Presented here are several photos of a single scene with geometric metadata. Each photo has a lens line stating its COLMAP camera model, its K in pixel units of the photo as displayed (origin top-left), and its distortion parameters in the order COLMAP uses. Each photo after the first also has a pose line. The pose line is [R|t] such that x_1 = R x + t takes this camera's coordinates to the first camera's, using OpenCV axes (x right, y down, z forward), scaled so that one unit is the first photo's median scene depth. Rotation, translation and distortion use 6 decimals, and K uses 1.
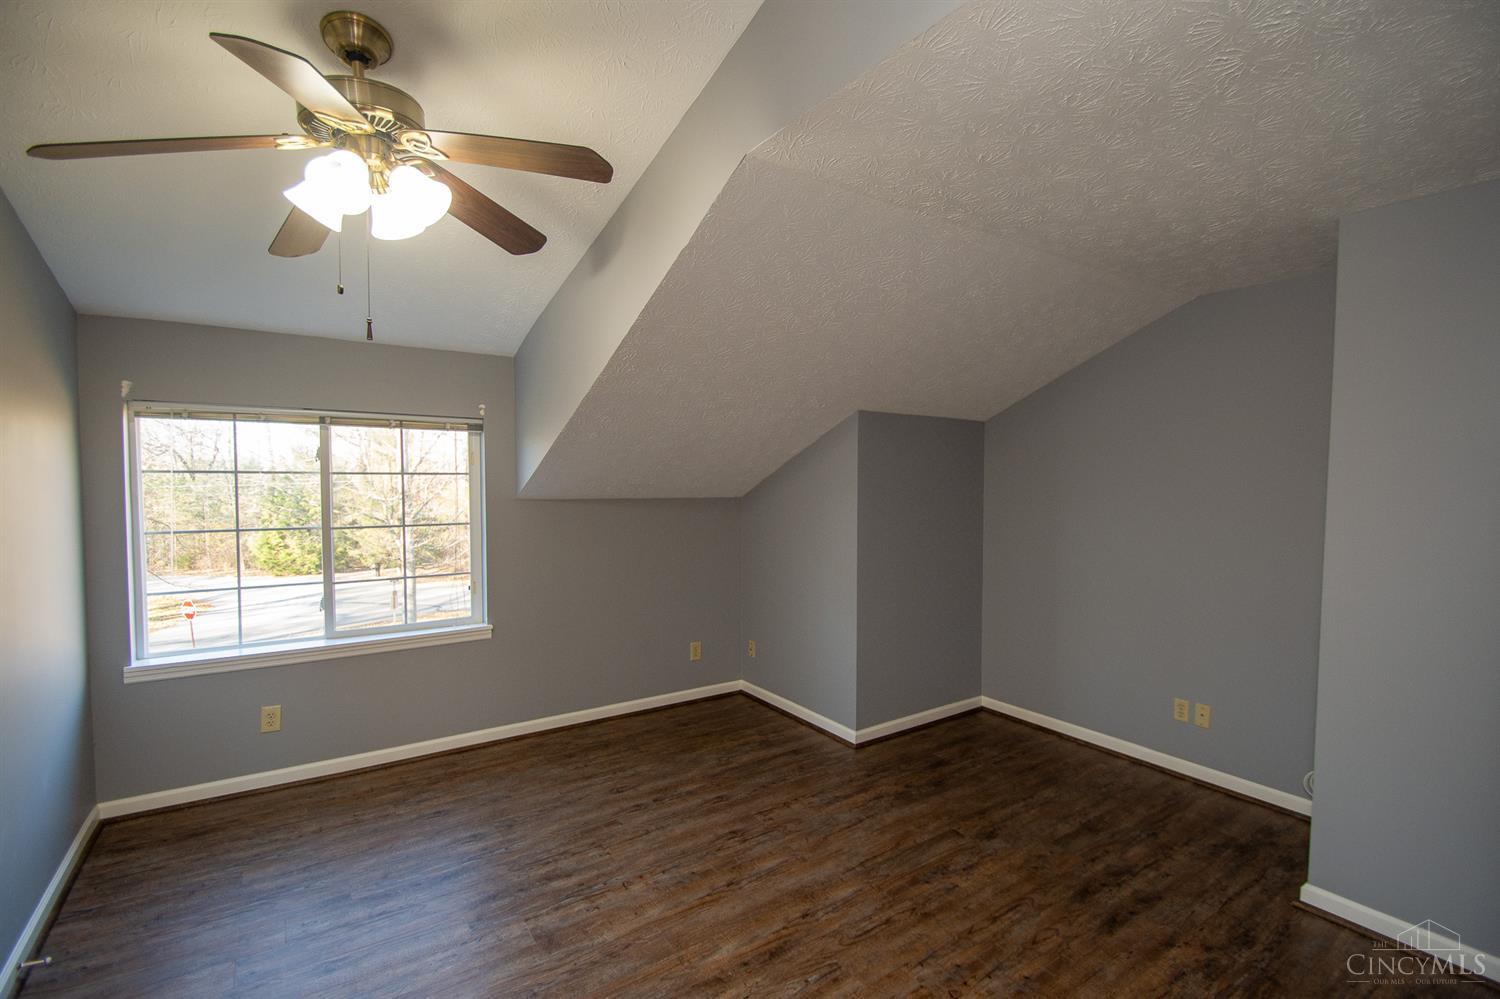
lens RADIAL K [[678.4, 0, 763.8], [0, 678.4, 499.6], [0, 0, 1]] dist [0.016921, -0.023570]
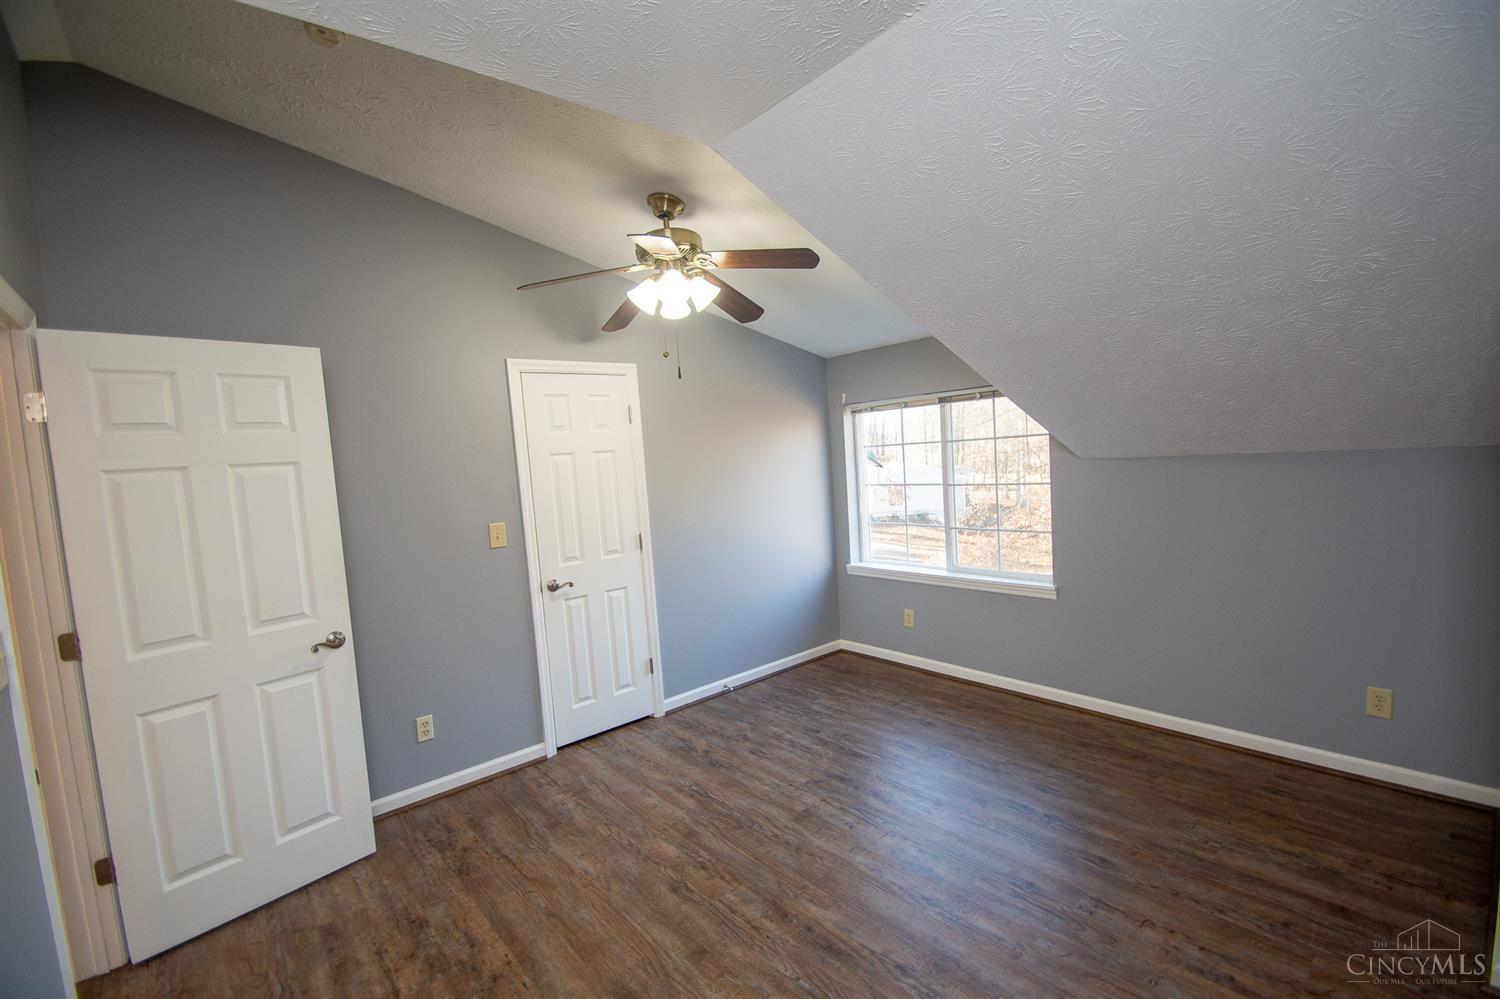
lens RADIAL K [[678.4, 0, 763.8], [0, 678.4, 499.6], [0, 0, 1]] dist [0.016921, -0.023570]
pose [[0.079550, 0.054058, -0.995364, 0.616276], [0.032180, 0.997869, 0.056765, -0.013708], [0.996311, -0.036547, 0.077641, 0.568814]]
